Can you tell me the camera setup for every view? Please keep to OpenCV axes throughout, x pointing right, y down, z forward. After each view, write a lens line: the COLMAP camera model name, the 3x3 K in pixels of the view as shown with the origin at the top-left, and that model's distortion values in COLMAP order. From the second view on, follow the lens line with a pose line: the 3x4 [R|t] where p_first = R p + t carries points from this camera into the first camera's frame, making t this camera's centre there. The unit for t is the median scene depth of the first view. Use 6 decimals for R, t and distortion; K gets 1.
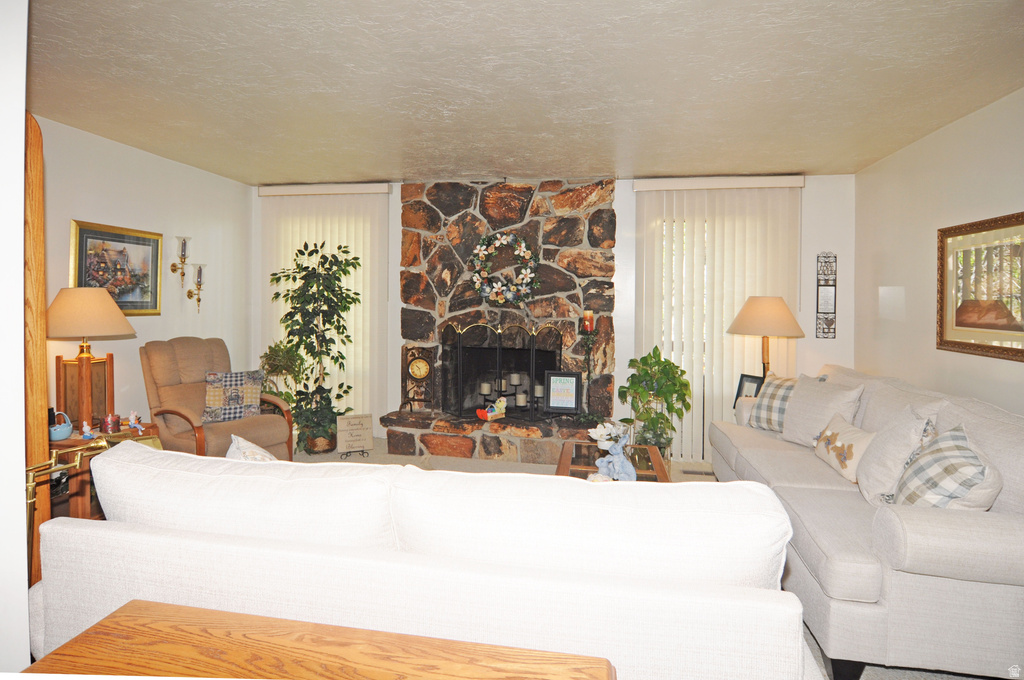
lens RADIAL K [[551.2, 0, 487.1], [0, 551.2, 309.0], [0, 0, 1]] dist [-0.004012, -0.006774]
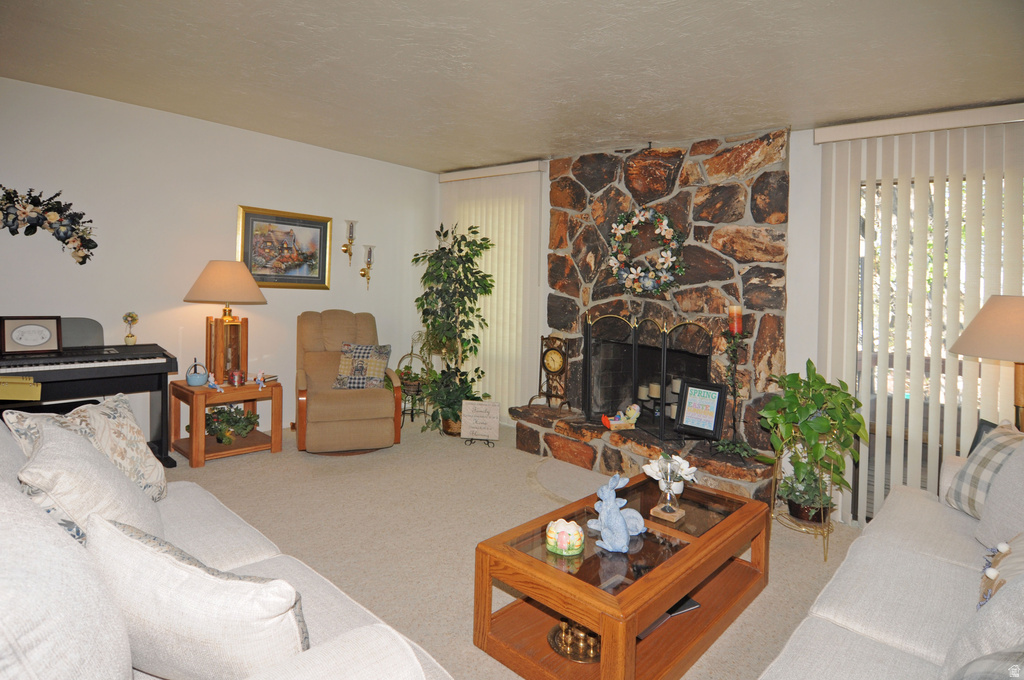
lens RADIAL K [[551.2, 0, 511.3], [0, 551.2, 289.7], [0, 0, 1]] dist [-0.004012, -0.006774]
pose [[0.872377, 0.038659, -0.487302, 0.269007], [-0.048867, 0.998771, -0.008247, 0.002192], [0.486385, 0.031007, 0.873194, 0.177802]]
